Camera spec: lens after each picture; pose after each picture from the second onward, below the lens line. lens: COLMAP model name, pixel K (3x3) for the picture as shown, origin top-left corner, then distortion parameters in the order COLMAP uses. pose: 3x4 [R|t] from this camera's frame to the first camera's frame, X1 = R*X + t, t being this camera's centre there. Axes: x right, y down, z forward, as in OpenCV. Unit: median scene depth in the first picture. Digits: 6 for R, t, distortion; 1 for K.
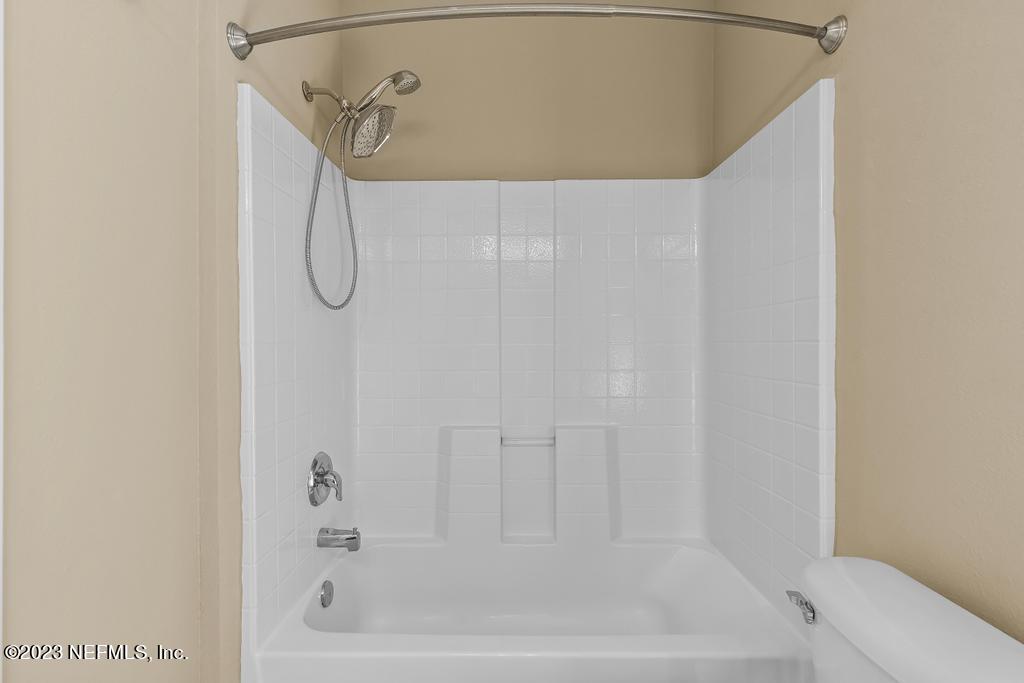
lens RADIAL K [[467.5, 0, 509.1], [0, 467.5, 335.2], [0, 0, 1]] dist [0.008515, -0.002875]
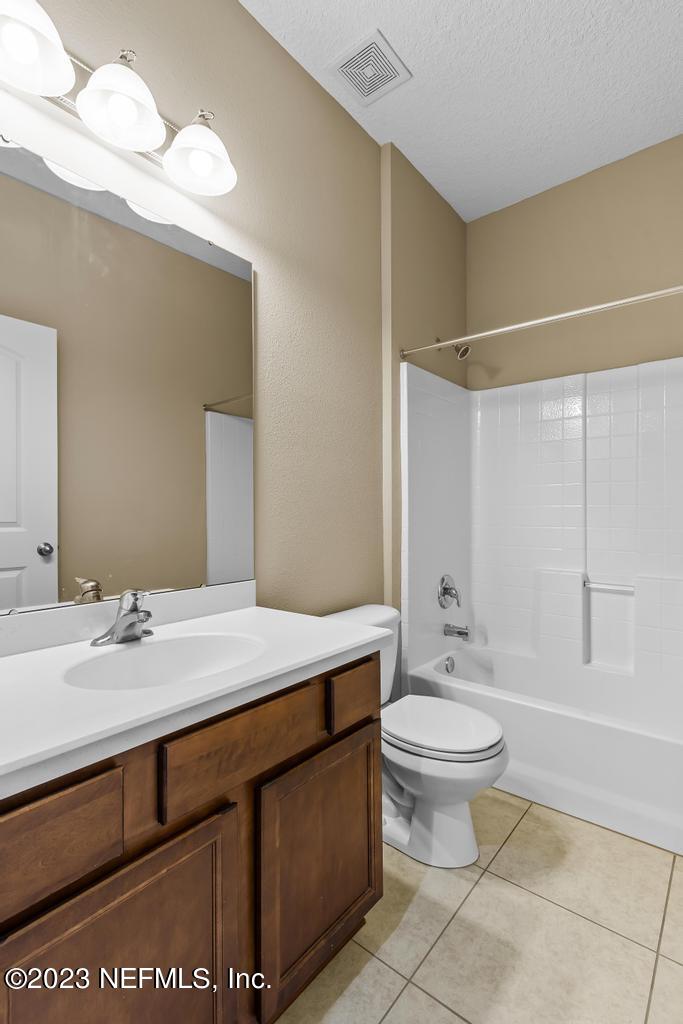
lens RADIAL K [[467.5, 0, 344.9], [0, 467.5, 514.0], [0, 0, 1]] dist [0.008515, -0.002875]
pose [[0.786814, 0.001189, -0.617190, 0.289784], [-0.003962, 0.999987, -0.003125, 0.055809], [0.617178, 0.004904, 0.786808, -0.432654]]
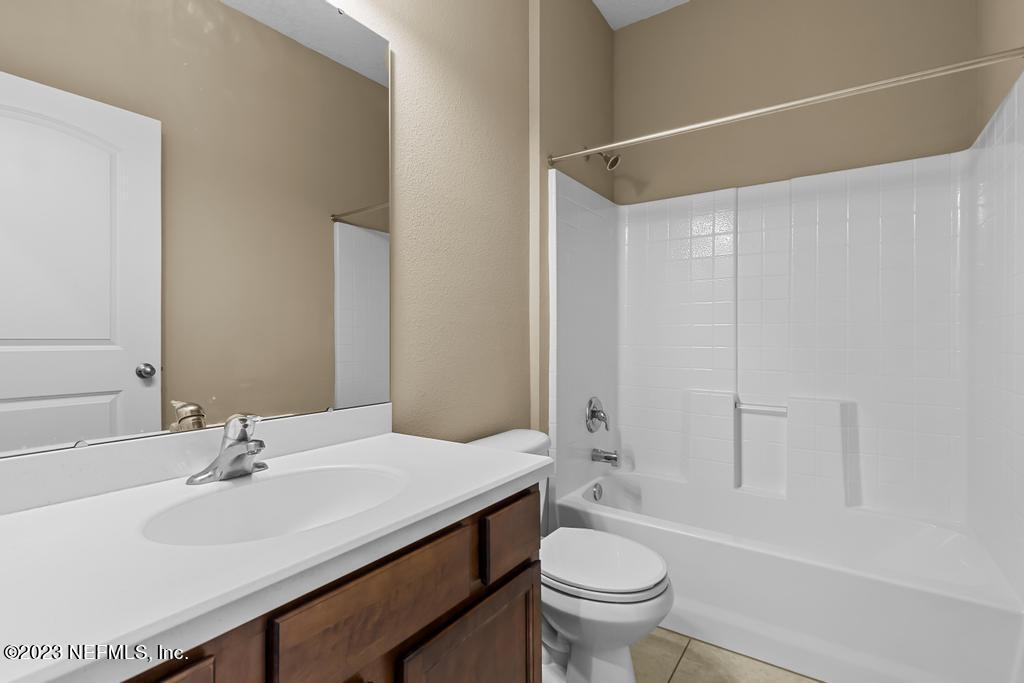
lens RADIAL K [[467.5, 0, 514.1], [0, 467.5, 339.2], [0, 0, 1]] dist [0.008515, -0.002875]
pose [[0.832937, 0.004866, -0.553347, 0.200564], [-0.007592, 0.999968, -0.002635, 0.075693], [0.553316, 0.006396, 0.832947, -0.369072]]
